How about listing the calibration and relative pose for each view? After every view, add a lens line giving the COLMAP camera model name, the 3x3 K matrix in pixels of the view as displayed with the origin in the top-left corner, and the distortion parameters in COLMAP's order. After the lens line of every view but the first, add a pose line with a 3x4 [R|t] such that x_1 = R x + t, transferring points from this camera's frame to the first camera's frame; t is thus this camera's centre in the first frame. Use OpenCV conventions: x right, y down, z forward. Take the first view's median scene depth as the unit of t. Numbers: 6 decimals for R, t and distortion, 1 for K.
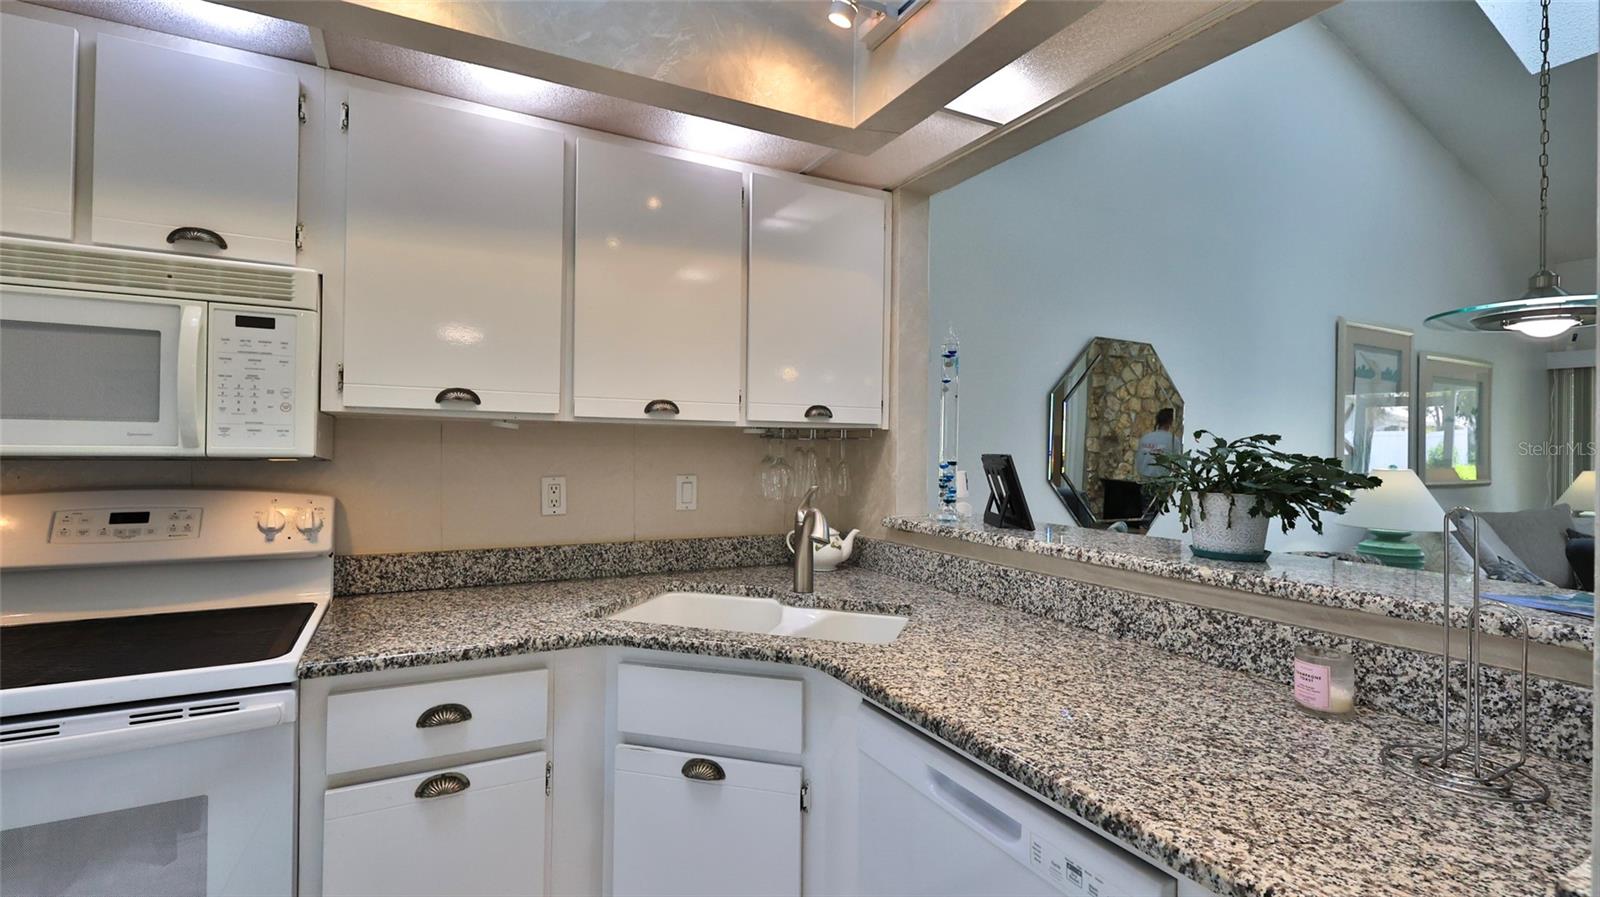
lens RADIAL K [[709.6, 0, 799.4], [0, 709.6, 443.7], [0, 0, 1]] dist [0.004625, -0.000799]
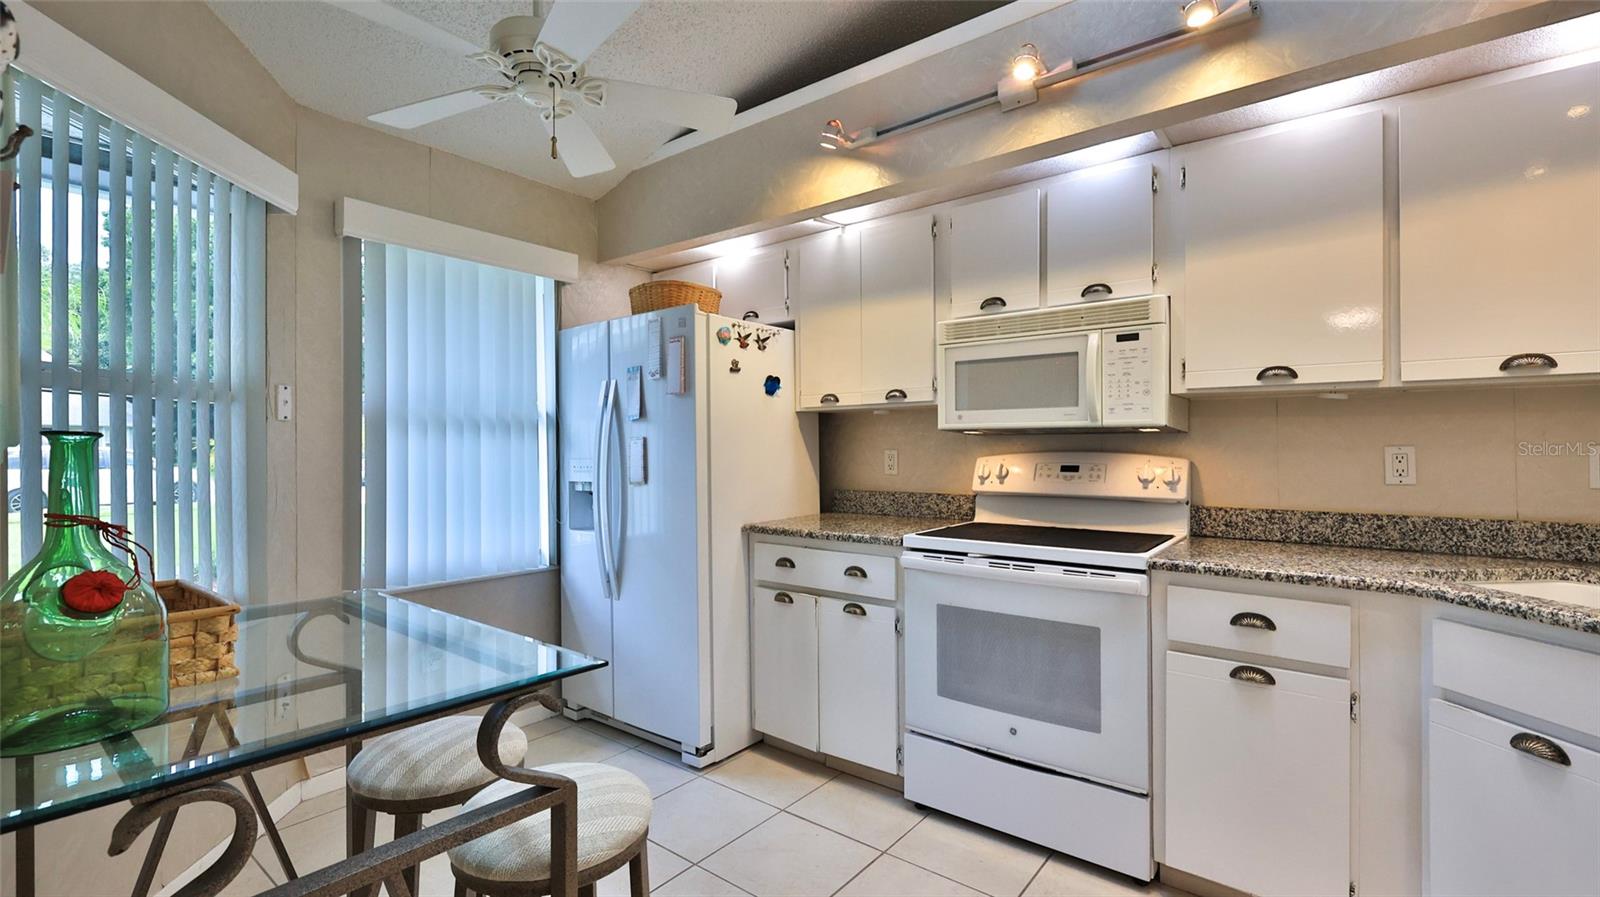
lens RADIAL K [[709.6, 0, 798.7], [0, 709.6, 447.8], [0, 0, 1]] dist [0.004625, -0.000799]
pose [[0.401937, -0.011872, -0.915591, 0.316005], [0.014929, 0.999868, -0.006411, 0.059554], [0.915546, -0.011091, 0.402061, -0.235878]]
